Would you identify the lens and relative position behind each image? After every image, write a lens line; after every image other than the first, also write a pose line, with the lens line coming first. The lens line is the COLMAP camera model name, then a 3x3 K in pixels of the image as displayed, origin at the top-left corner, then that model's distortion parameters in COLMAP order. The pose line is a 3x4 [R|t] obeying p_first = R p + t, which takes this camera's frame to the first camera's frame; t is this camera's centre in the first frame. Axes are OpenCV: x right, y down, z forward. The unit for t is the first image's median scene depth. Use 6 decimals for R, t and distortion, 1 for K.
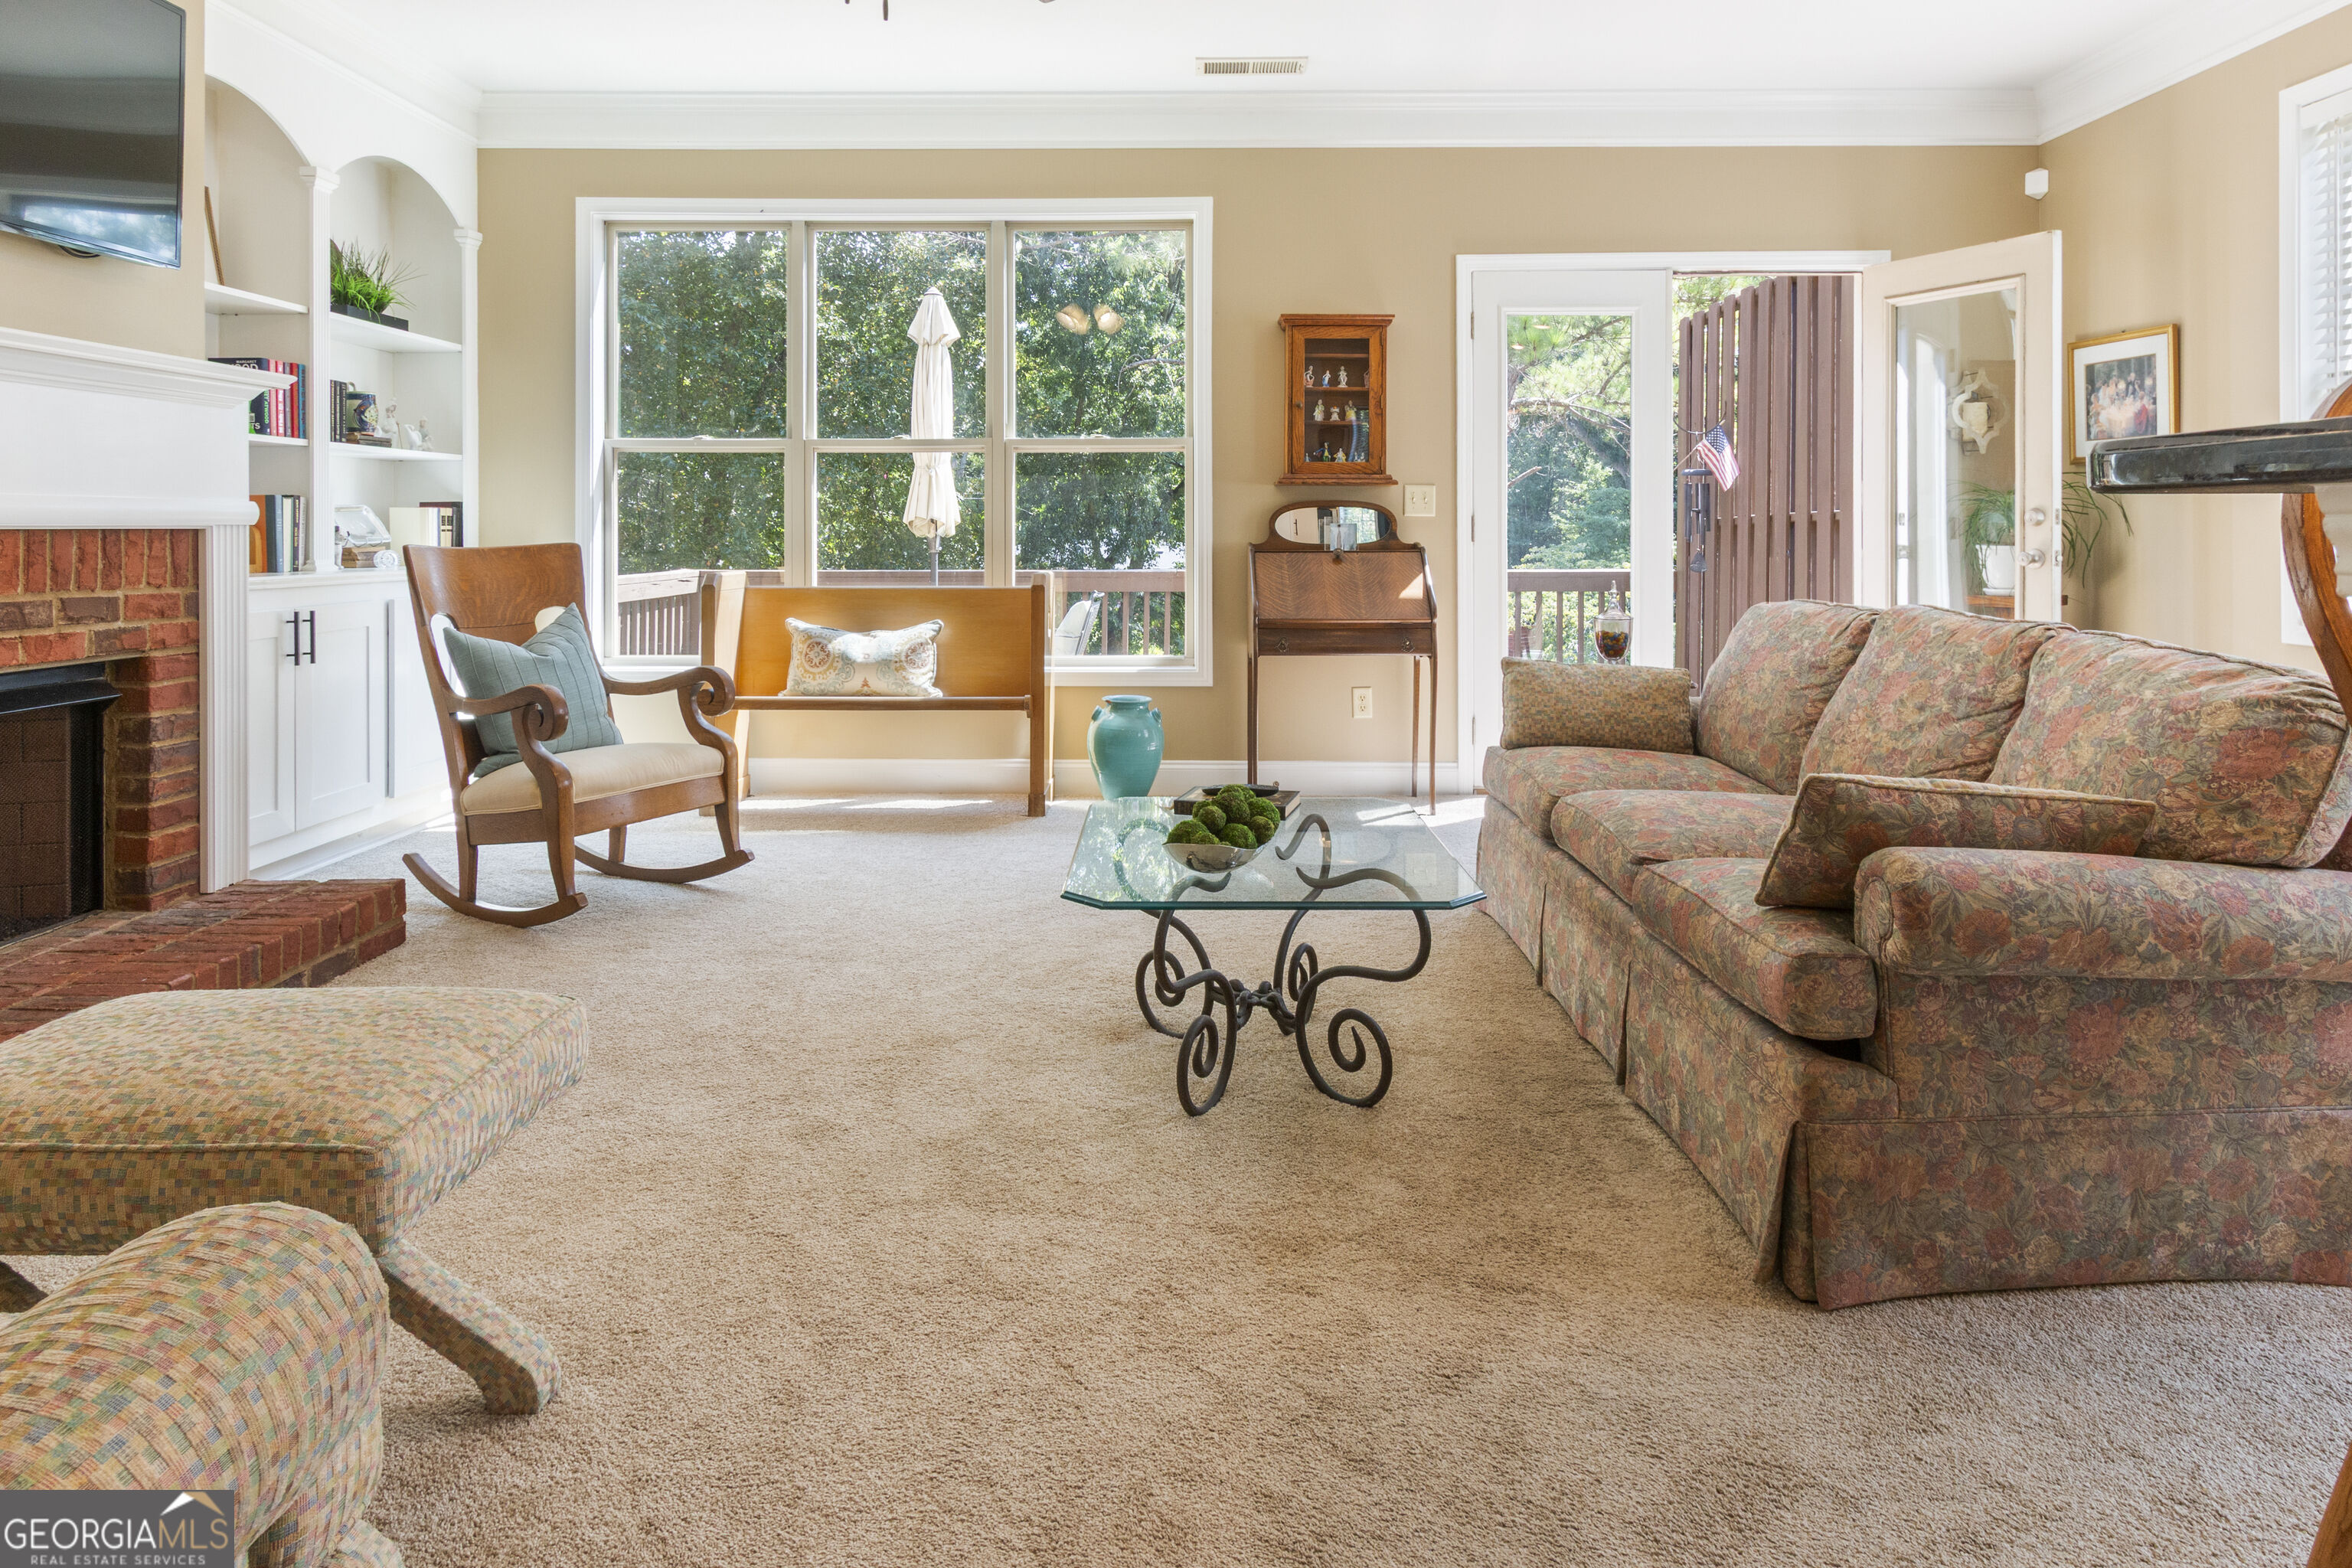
lens RADIAL K [[1402.0, 0, 1304.4], [0, 1402.0, 543.1], [0, 0, 1]] dist [0.005897, 0.000204]
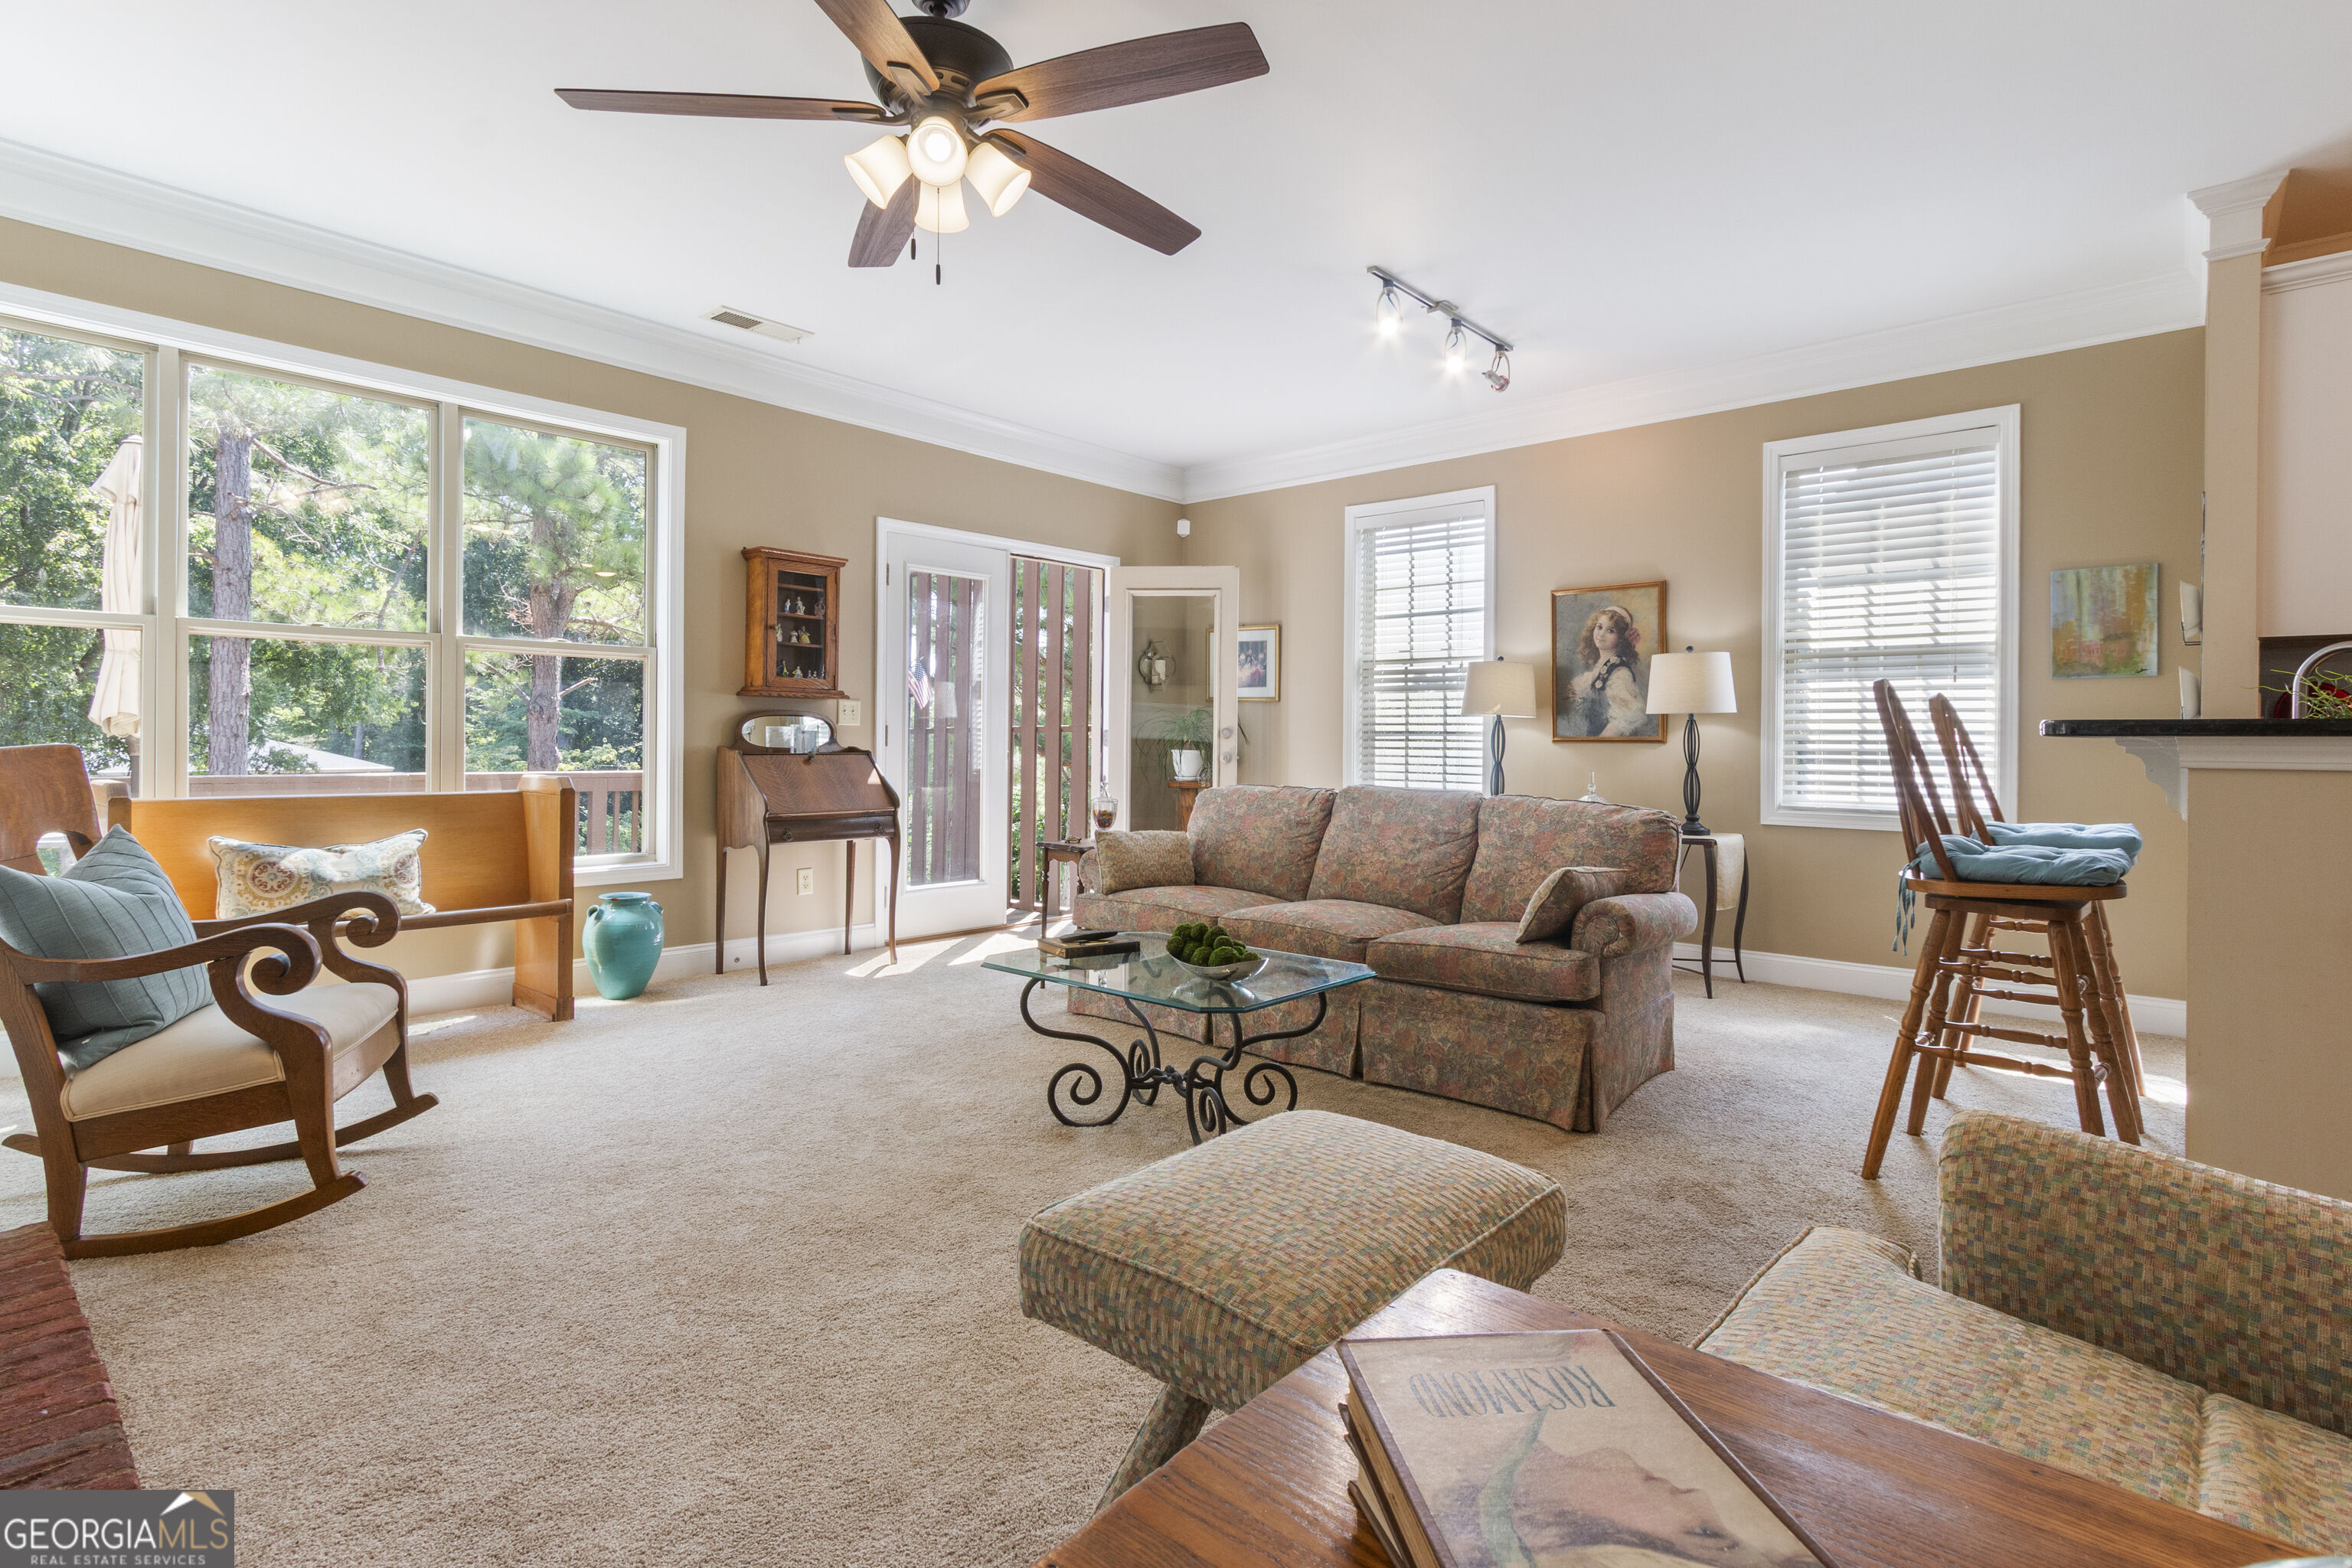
lens RADIAL K [[1099.8, 0, 1200.9], [0, 1099.8, 744.0], [0, 0, 1]] dist [0.016570, 0.000163]
pose [[0.680787, 0.005398, 0.732461, -0.428589], [-0.004605, 0.999985, -0.003089, -0.001171], [-0.732467, -0.001270, 0.680802, 0.123225]]
